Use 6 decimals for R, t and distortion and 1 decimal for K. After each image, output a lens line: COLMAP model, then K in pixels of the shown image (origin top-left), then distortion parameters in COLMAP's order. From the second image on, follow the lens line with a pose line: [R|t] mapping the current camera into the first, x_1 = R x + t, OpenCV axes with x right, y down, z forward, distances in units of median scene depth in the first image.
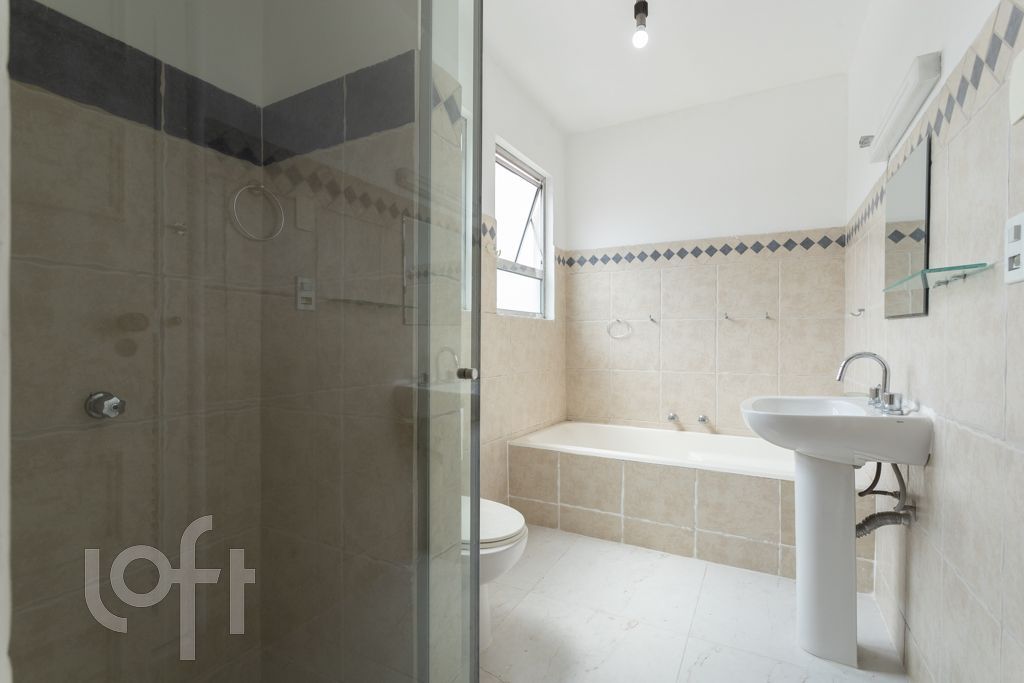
lens RADIAL K [[479.5, 0, 509.9], [0, 479.5, 342.7], [0, 0, 1]] dist [0.002239, 0.000192]
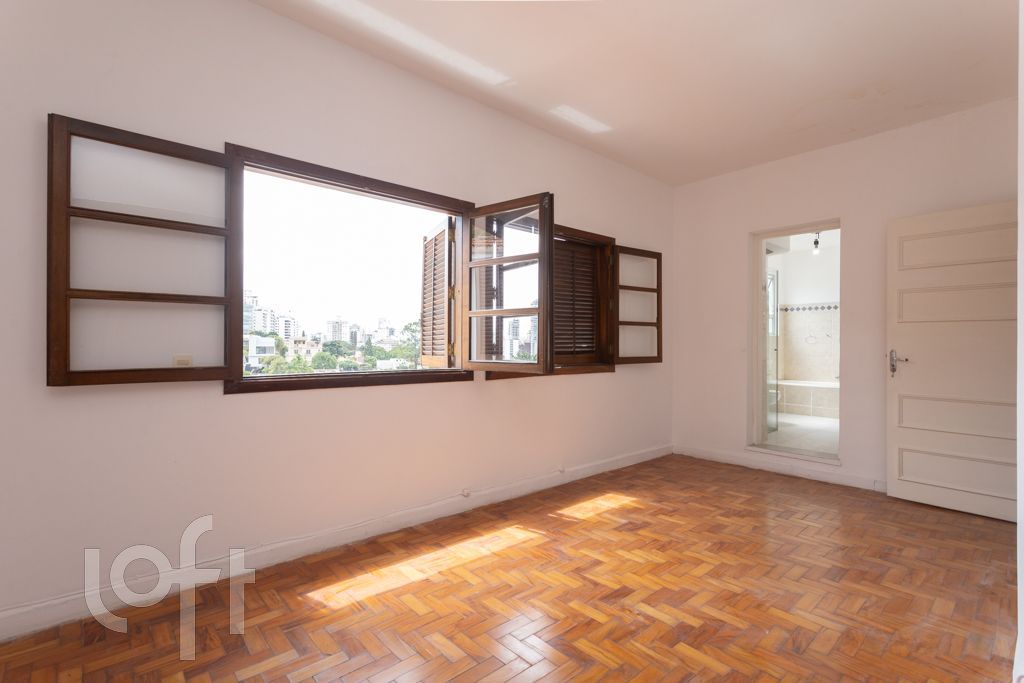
lens RADIAL K [[479.5, 0, 509.9], [0, 479.5, 342.7], [0, 0, 1]] dist [0.002239, 0.000192]
pose [[0.940209, 0.003204, -0.340584, -0.345753], [-0.005145, 0.999975, -0.004797, 0.004837], [0.340560, 0.006263, 0.940202, -1.656925]]
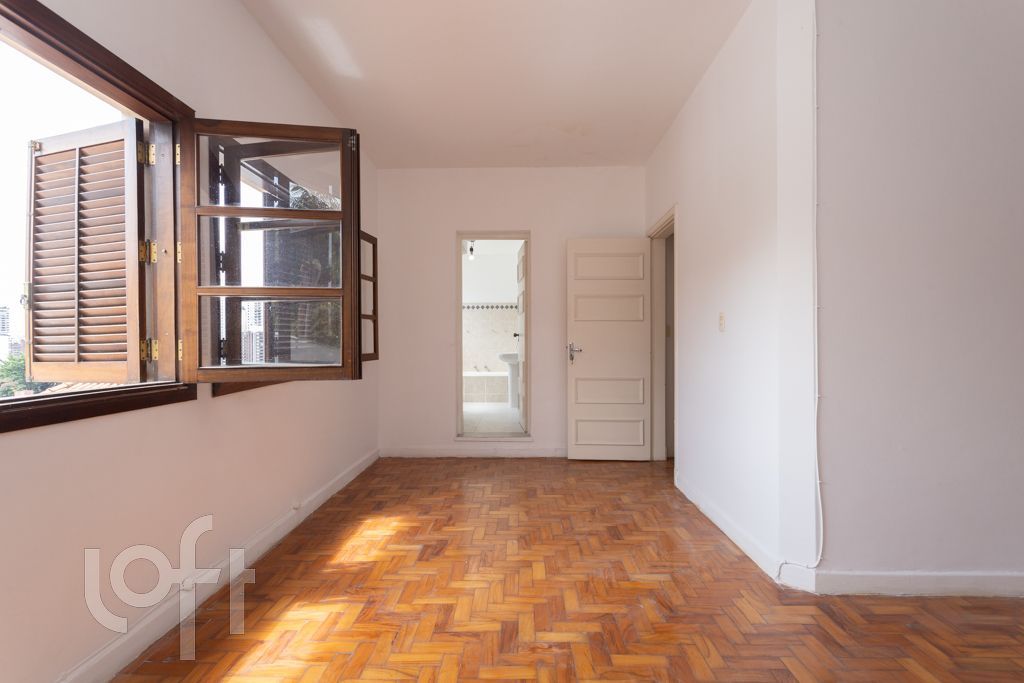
lens RADIAL K [[482.4, 0, 513.8], [0, 482.4, 344.5], [0, 0, 1]] dist [0.002529, 0.000340]
pose [[0.888635, -0.007566, 0.458552, -0.690976], [0.004701, 0.999962, 0.007389, 0.005849], [-0.458590, -0.004411, 0.888637, -1.476190]]
